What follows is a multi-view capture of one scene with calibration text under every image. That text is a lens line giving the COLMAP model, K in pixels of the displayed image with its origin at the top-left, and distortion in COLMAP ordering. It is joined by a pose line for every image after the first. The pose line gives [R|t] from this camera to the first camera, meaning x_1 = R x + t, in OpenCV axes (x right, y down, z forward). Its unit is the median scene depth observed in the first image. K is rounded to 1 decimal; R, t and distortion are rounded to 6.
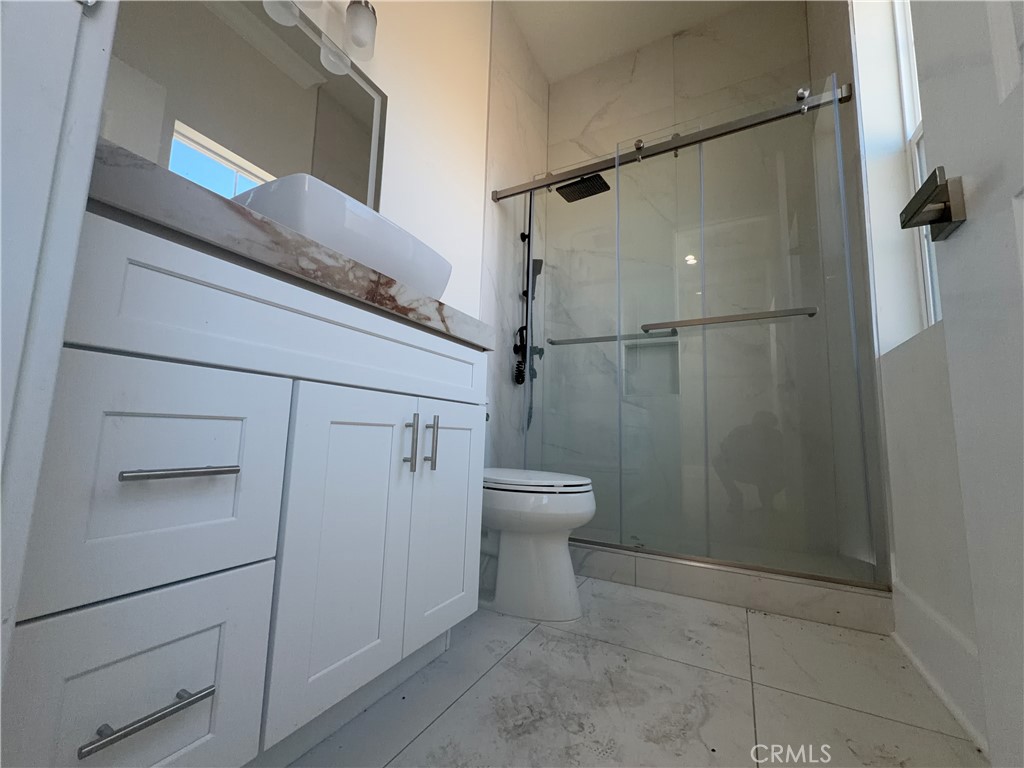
lens RADIAL K [[406.2, 0, 515.8], [0, 406.2, 386.4], [0, 0, 1]] dist [0.002375, -0.000179]
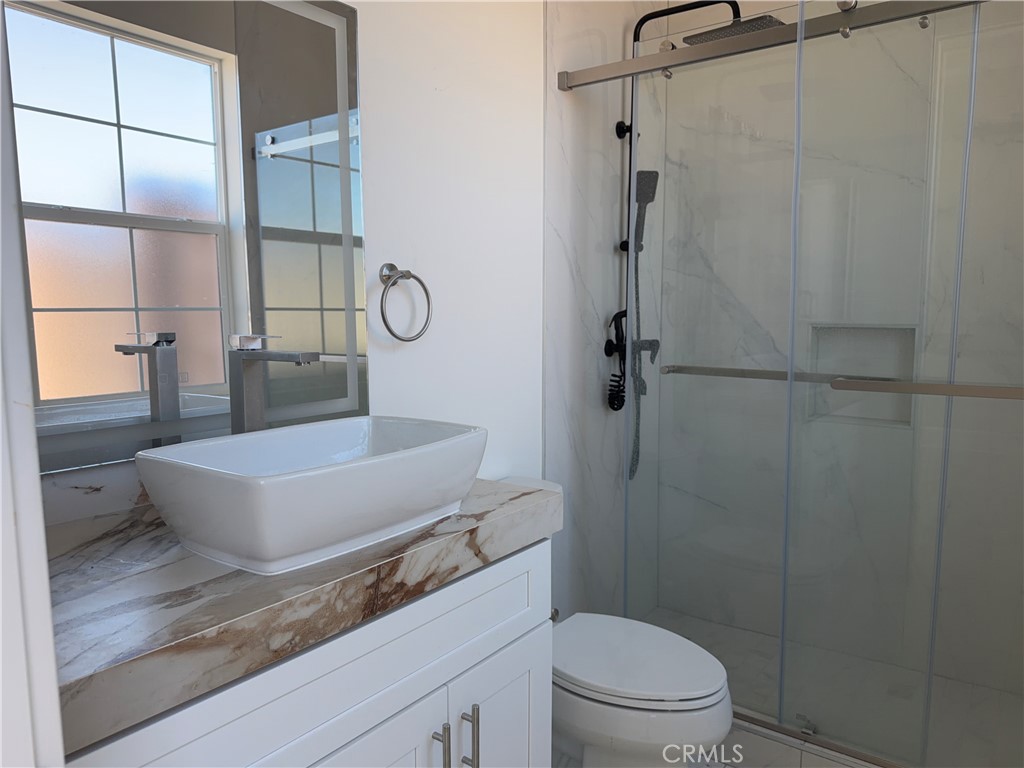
lens RADIAL K [[724.2, 0, 511.3], [0, 724.2, 384.5], [0, 0, 1]] dist [-0.003071, -0.014796]
pose [[0.988147, -0.011349, -0.153090, 0.020827], [0.043774, 0.976690, 0.210146, -0.275899], [0.147136, -0.214356, 0.965610, -0.013311]]
